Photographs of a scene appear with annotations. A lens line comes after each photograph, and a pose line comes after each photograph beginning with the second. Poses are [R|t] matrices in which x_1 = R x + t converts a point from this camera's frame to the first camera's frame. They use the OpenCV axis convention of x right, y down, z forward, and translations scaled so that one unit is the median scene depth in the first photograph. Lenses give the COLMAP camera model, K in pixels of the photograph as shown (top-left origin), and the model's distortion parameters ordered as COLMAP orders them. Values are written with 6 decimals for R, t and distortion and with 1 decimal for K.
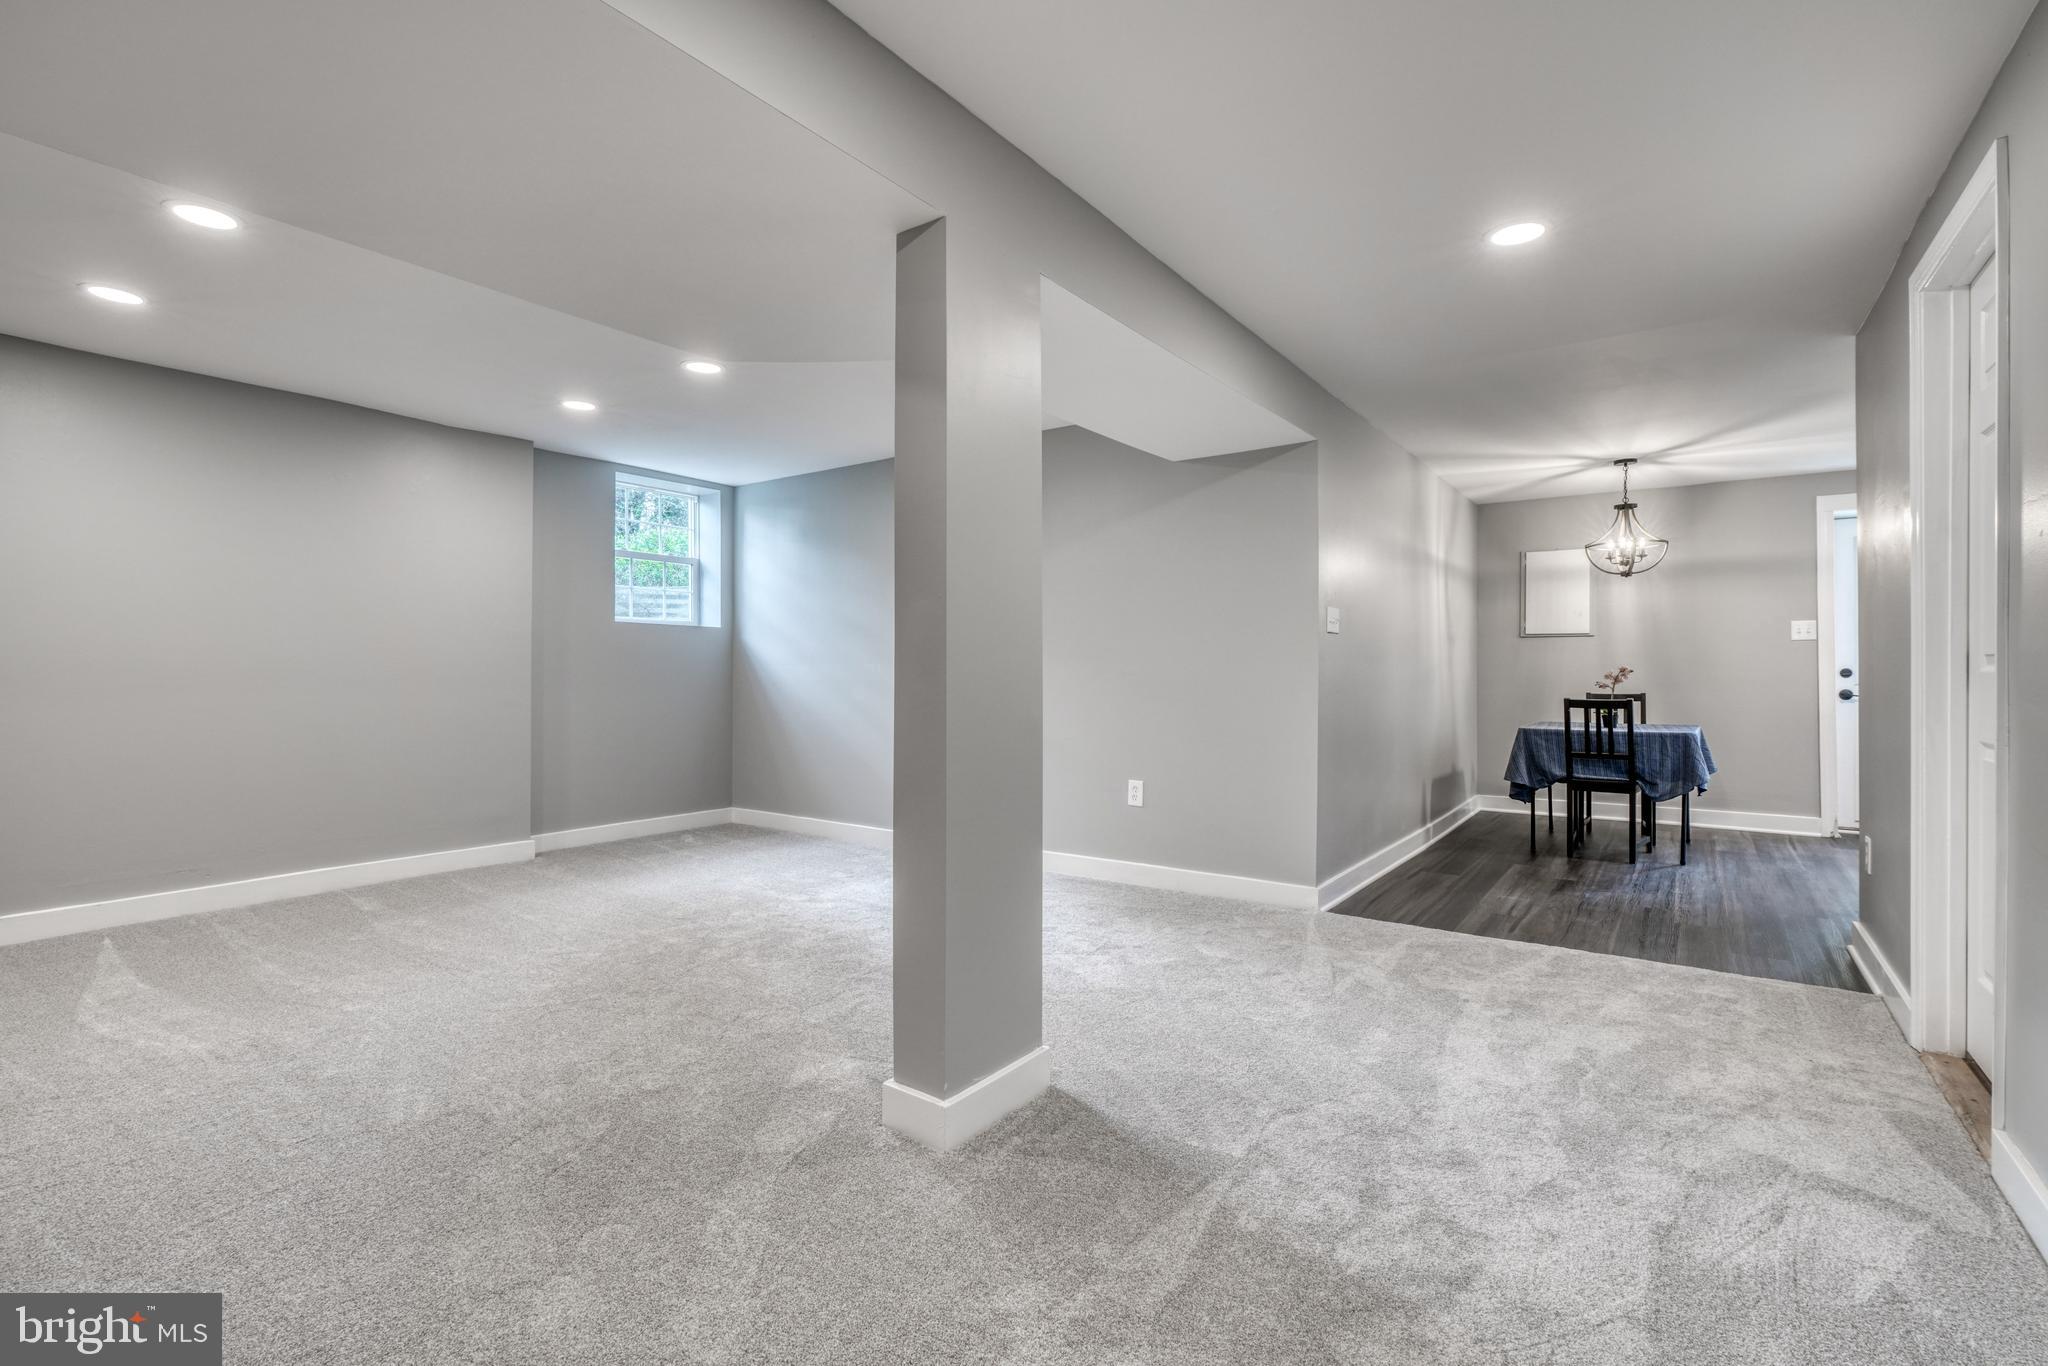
lens RADIAL K [[918.2, 0, 1019.3], [0, 918.2, 673.4], [0, 0, 1]] dist [0.001224, 0.000533]
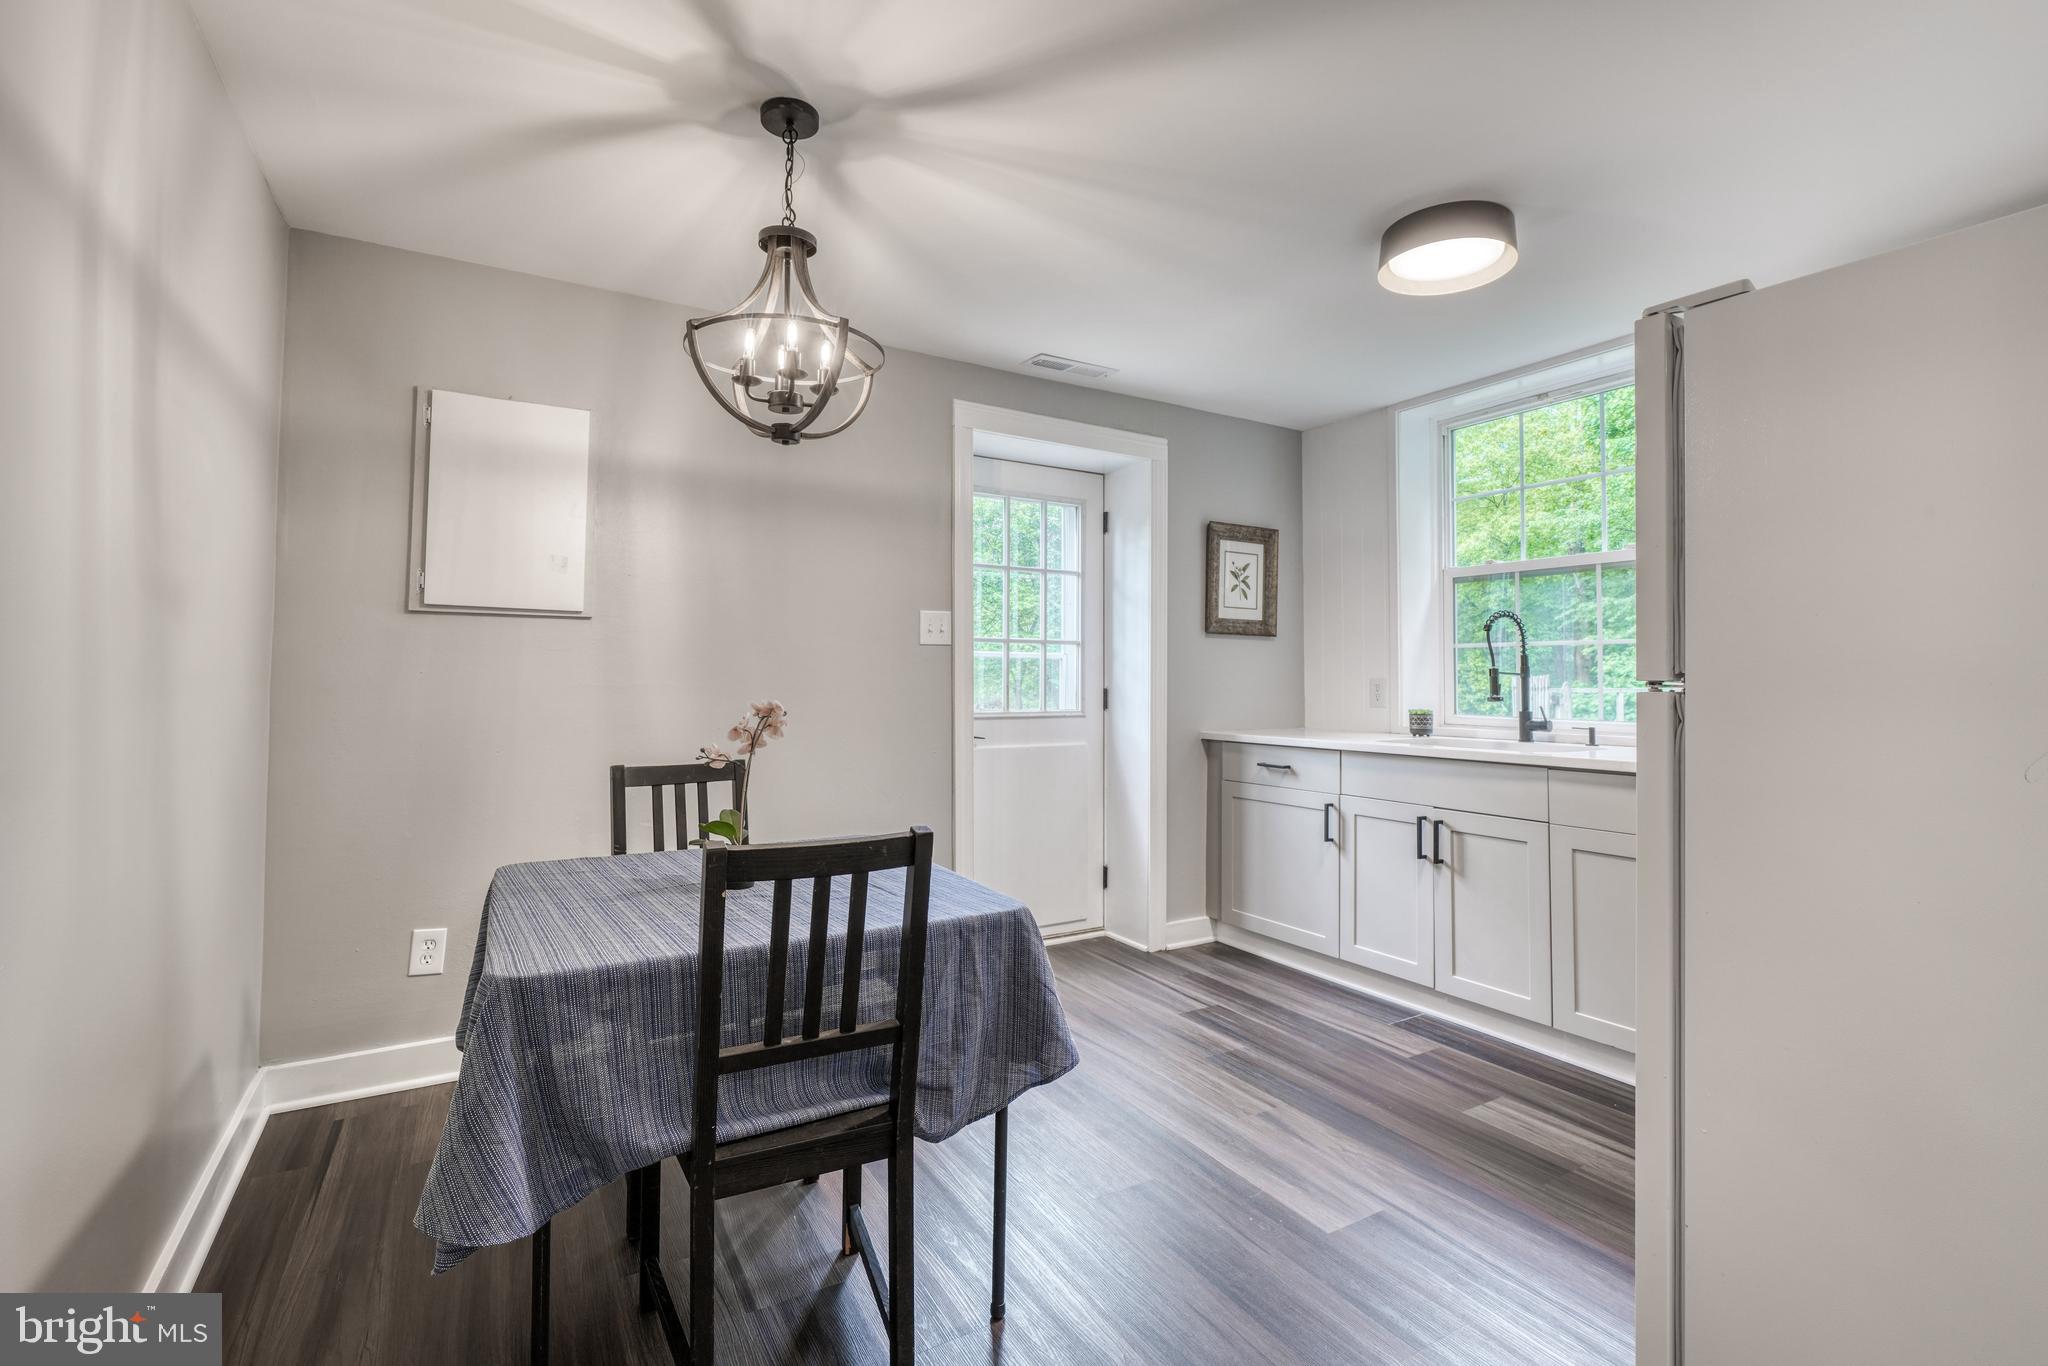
lens RADIAL K [[918.2, 0, 1019.3], [0, 918.2, 673.4], [0, 0, 1]] dist [0.001224, 0.000533]
pose [[0.407940, 0.007567, 0.912977, 0.353213], [-0.008596, 0.999953, -0.004447, -0.016330], [-0.912968, -0.006034, 0.407986, 0.720502]]
